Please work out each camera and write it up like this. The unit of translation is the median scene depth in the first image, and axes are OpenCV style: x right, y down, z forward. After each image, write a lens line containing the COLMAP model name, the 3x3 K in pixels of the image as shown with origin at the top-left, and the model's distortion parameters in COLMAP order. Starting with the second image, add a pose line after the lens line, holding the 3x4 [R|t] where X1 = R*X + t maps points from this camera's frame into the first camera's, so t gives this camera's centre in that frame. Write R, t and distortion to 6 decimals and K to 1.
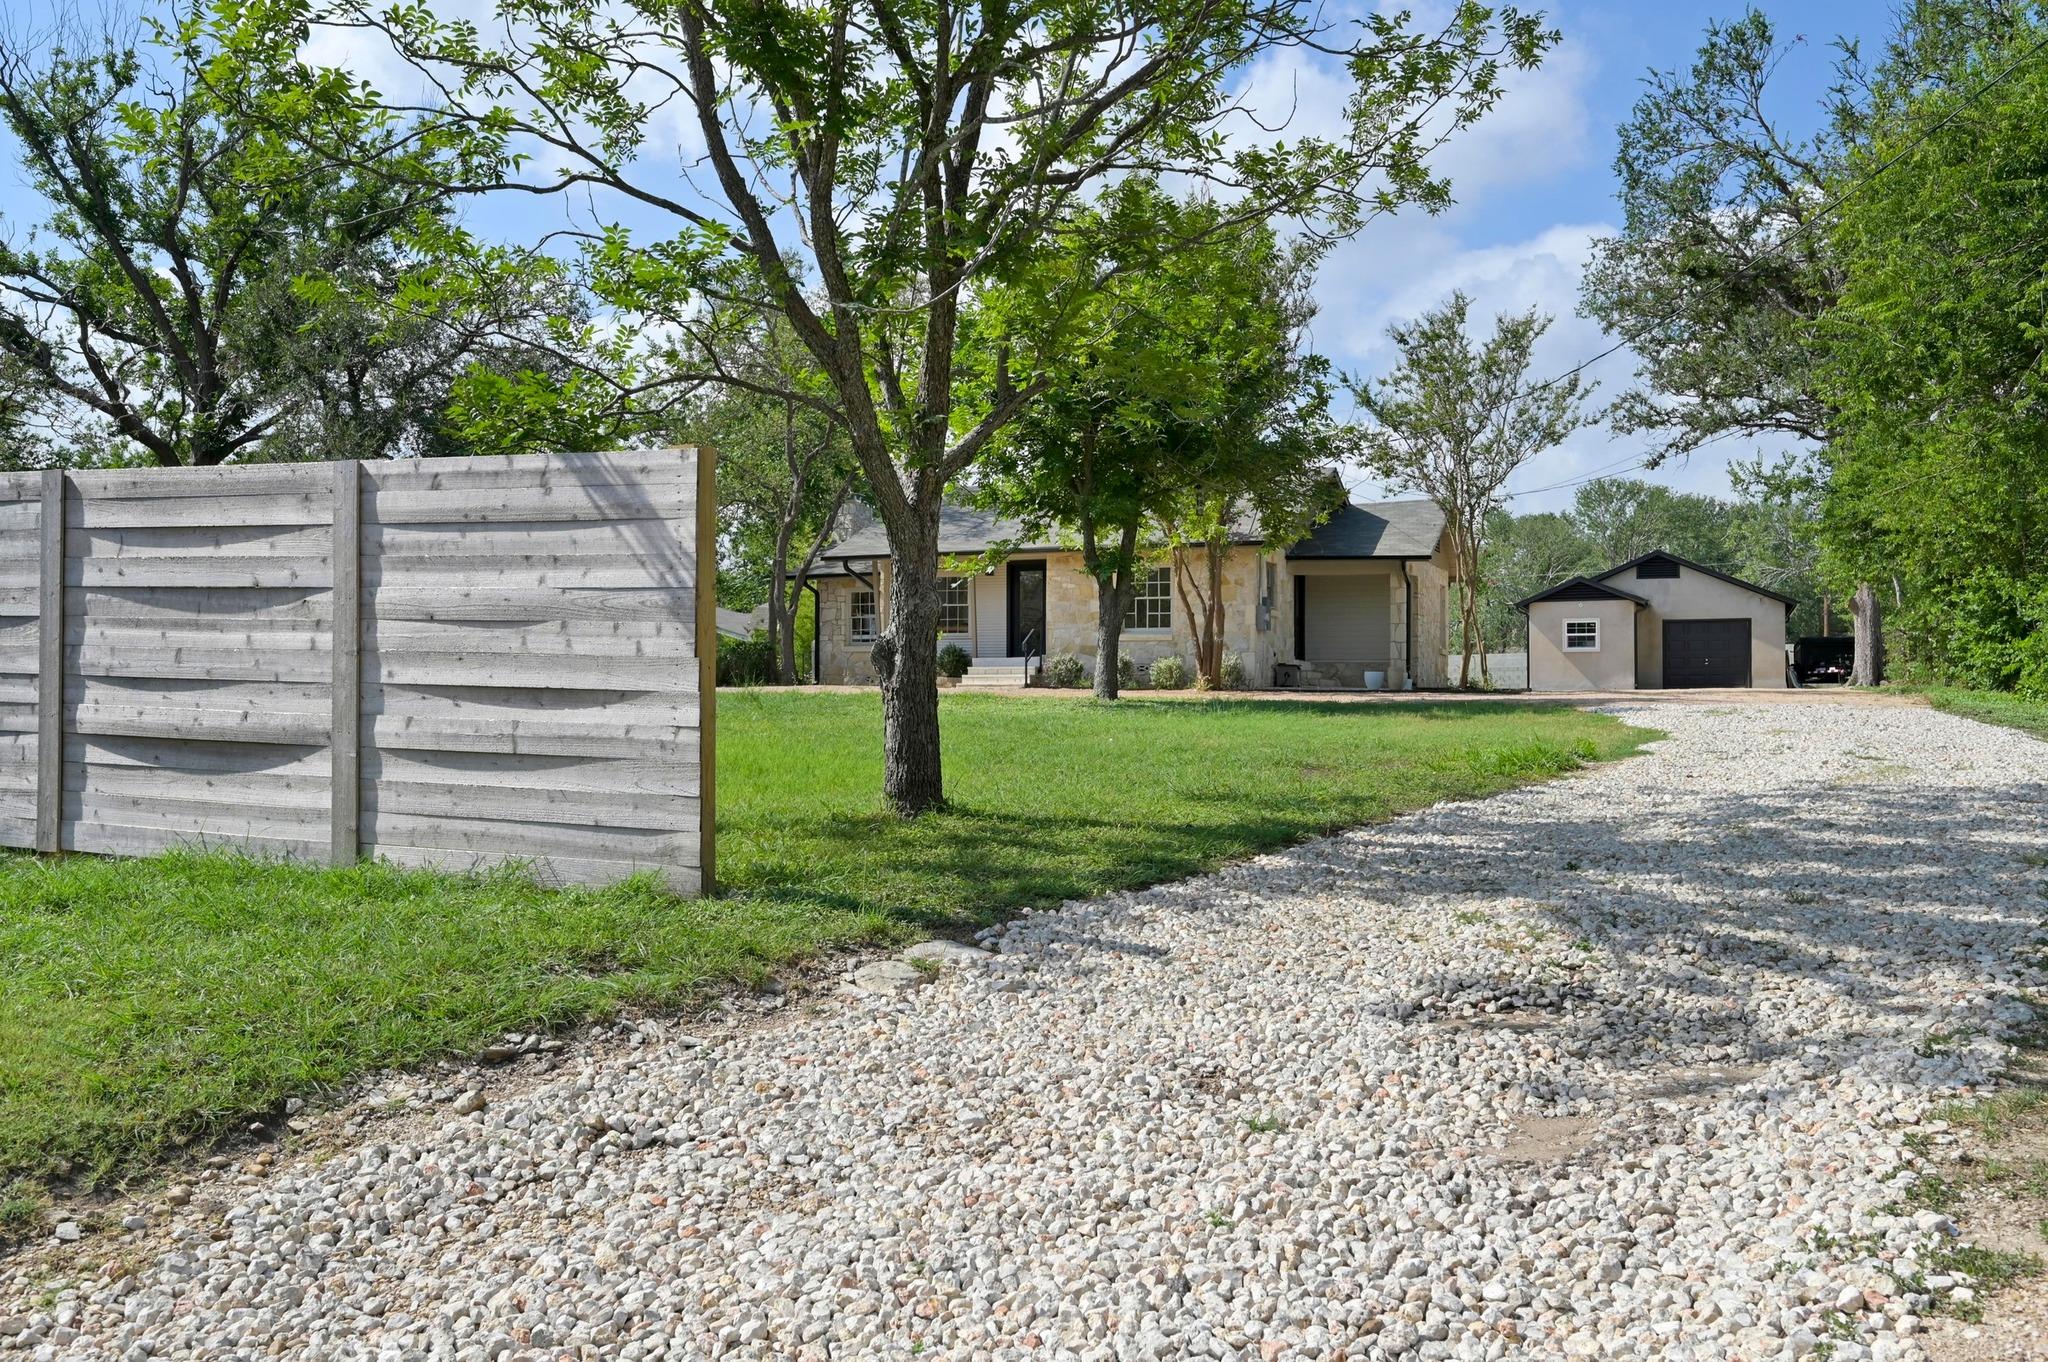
lens RADIAL K [[1764.2, 0, 1022.2], [0, 1764.2, 673.2], [0, 0, 1]] dist [-0.006803, -0.001951]
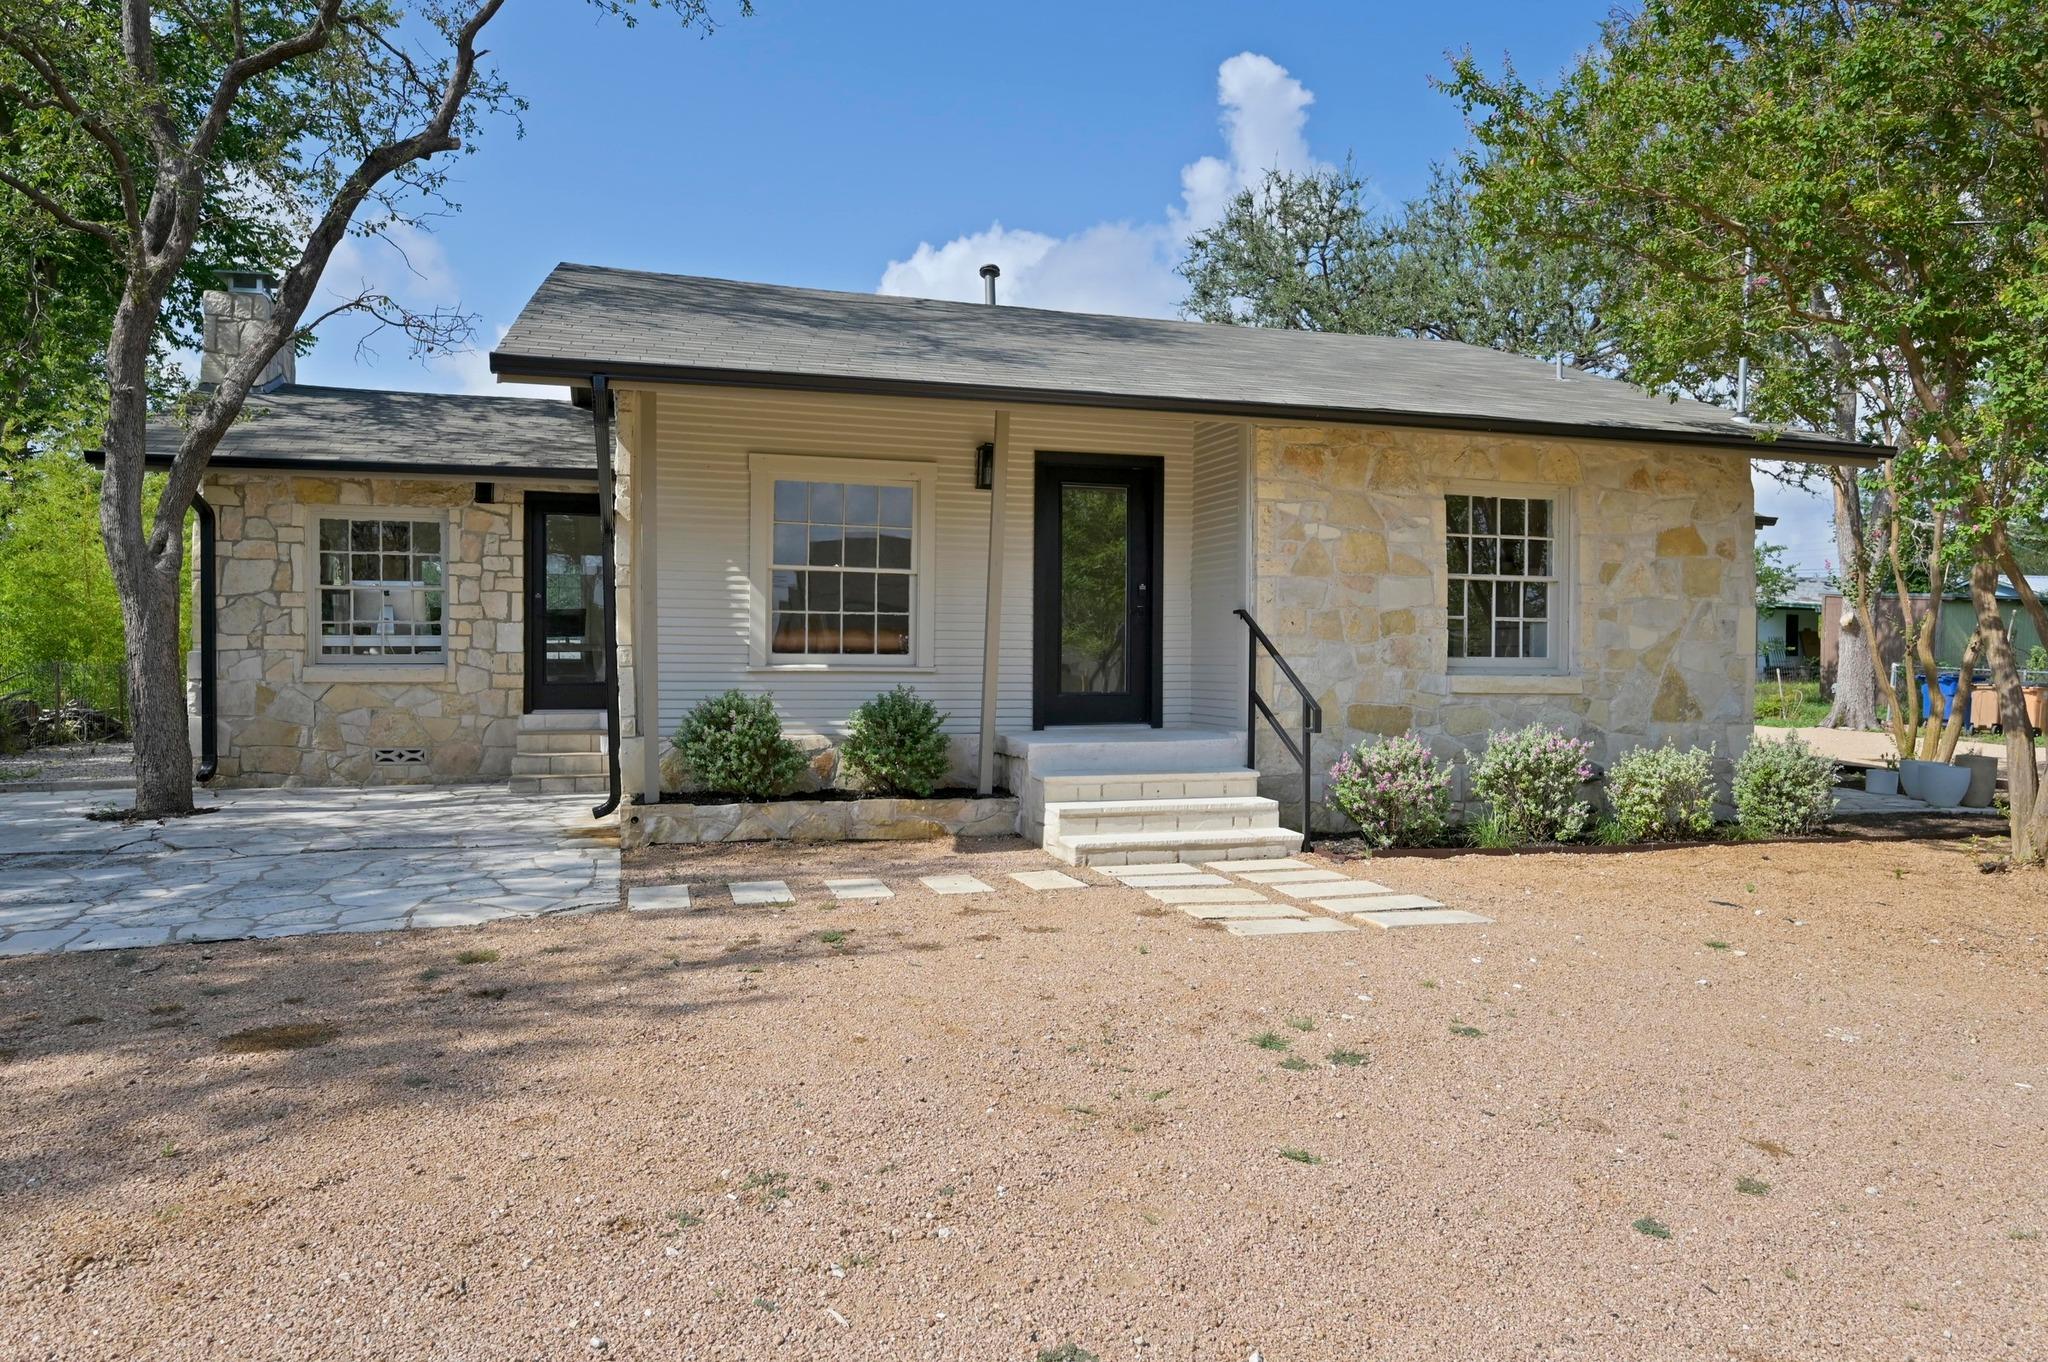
lens RADIAL K [[1258.1, 0, 1026.9], [0, 1258.1, 683.5], [0, 0, 1]] dist [-0.006801, -0.003861]
pose [[0.782734, -0.012607, 0.622229, -0.116760], [-0.009228, 0.999450, 0.031858, -0.018854], [-0.622288, -0.030678, 0.782187, 0.579035]]
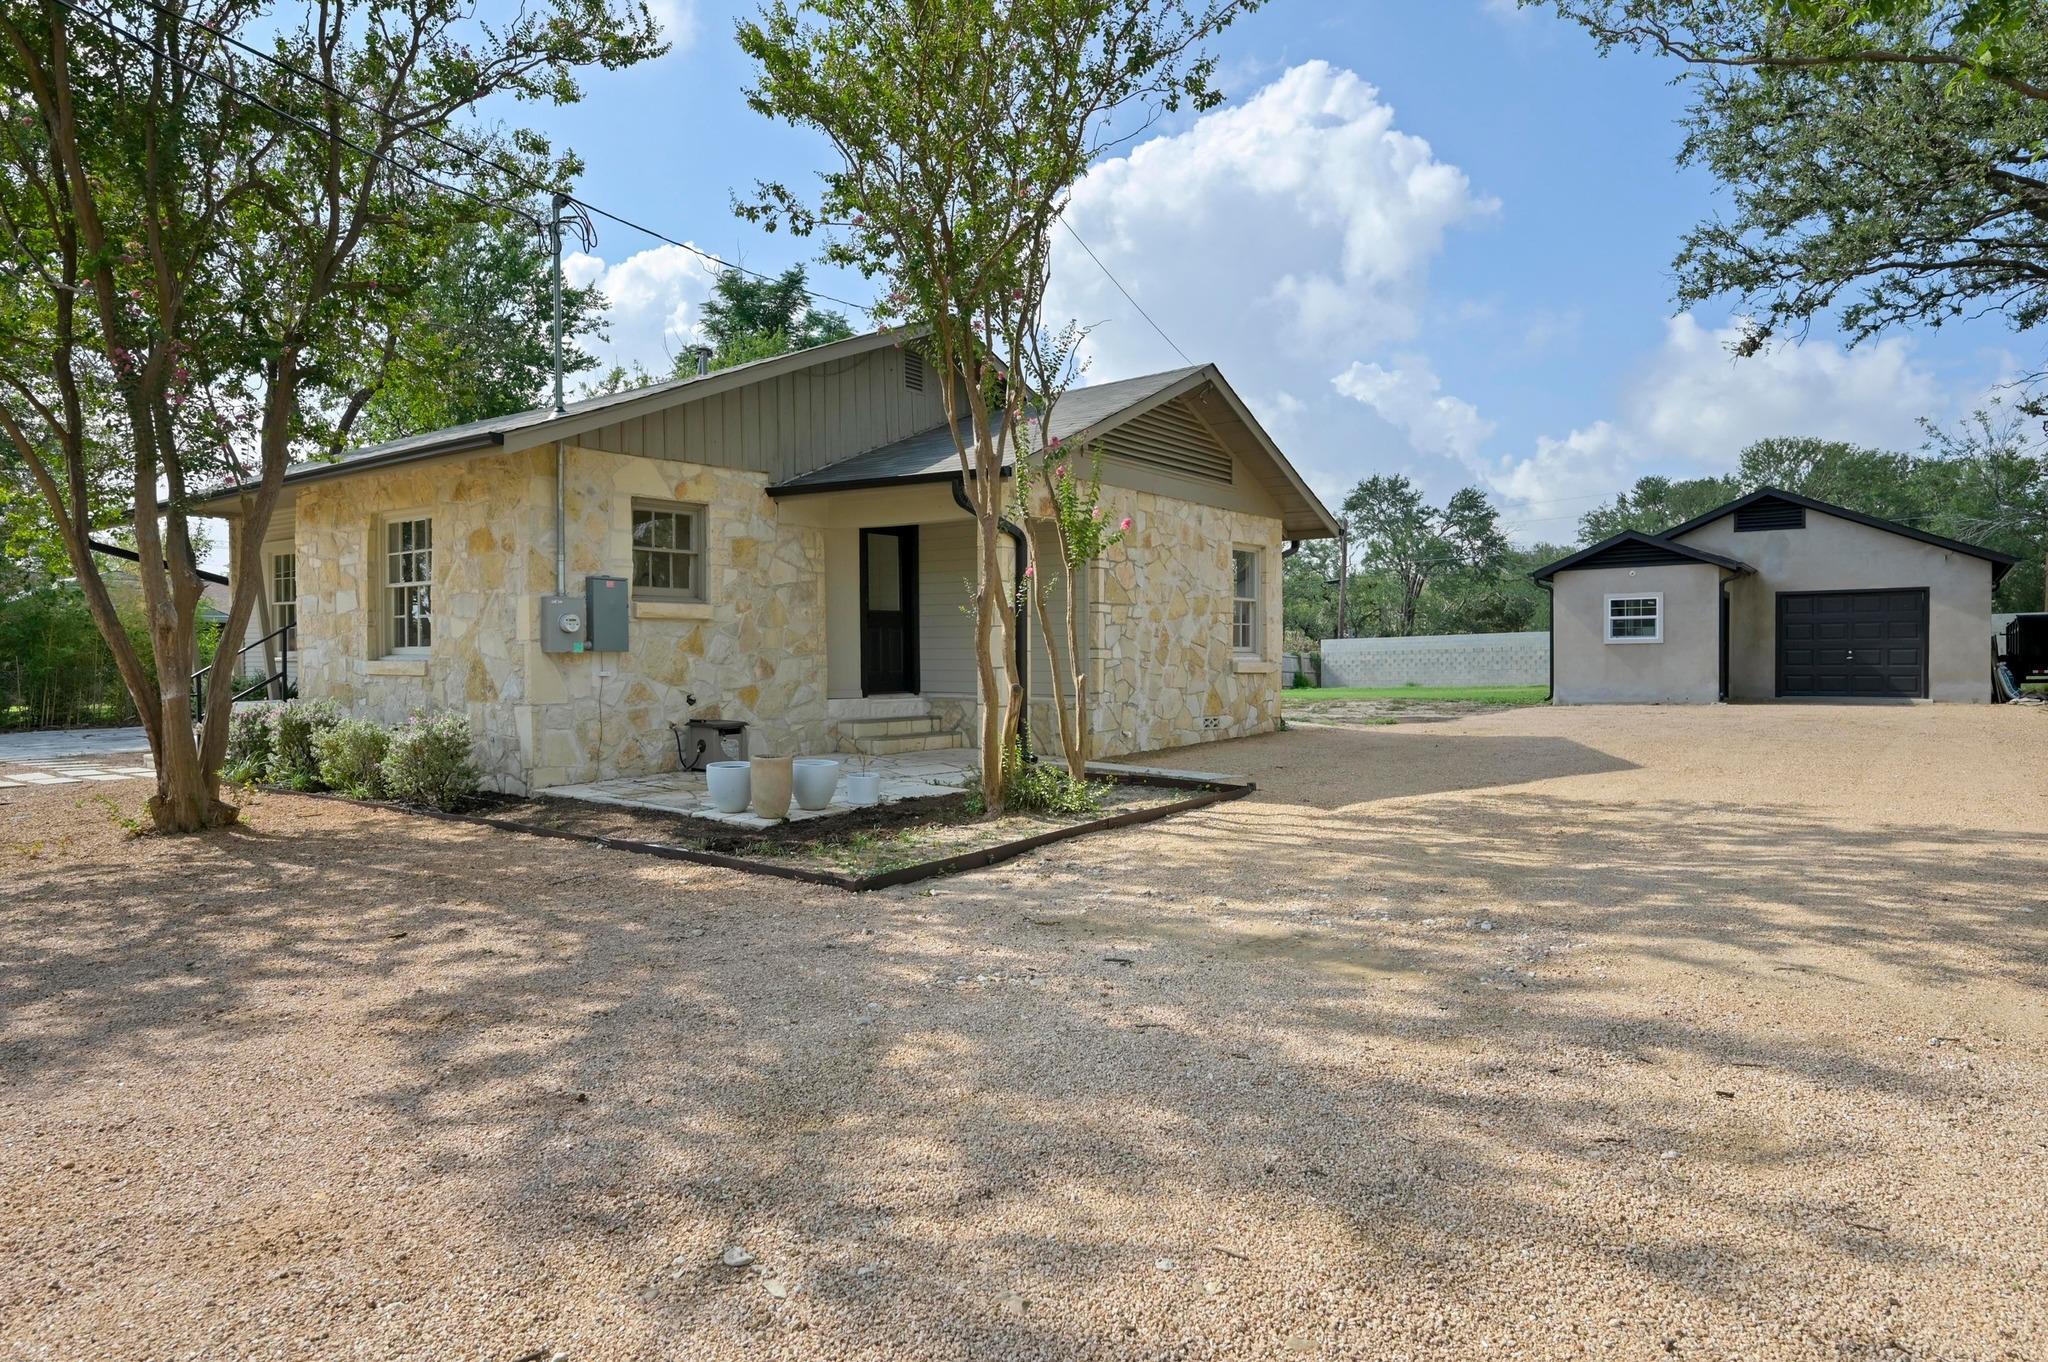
lens RADIAL K [[1236.2, 0, 1022.6], [0, 1236.2, 682.3], [0, 0, 1]] dist [0.004610, 0.001568]
pose [[0.967199, -0.003892, -0.253992, 0.212640], [0.013565, 0.999247, 0.036341, -0.017593], [0.253659, -0.038595, 0.966523, 0.487318]]
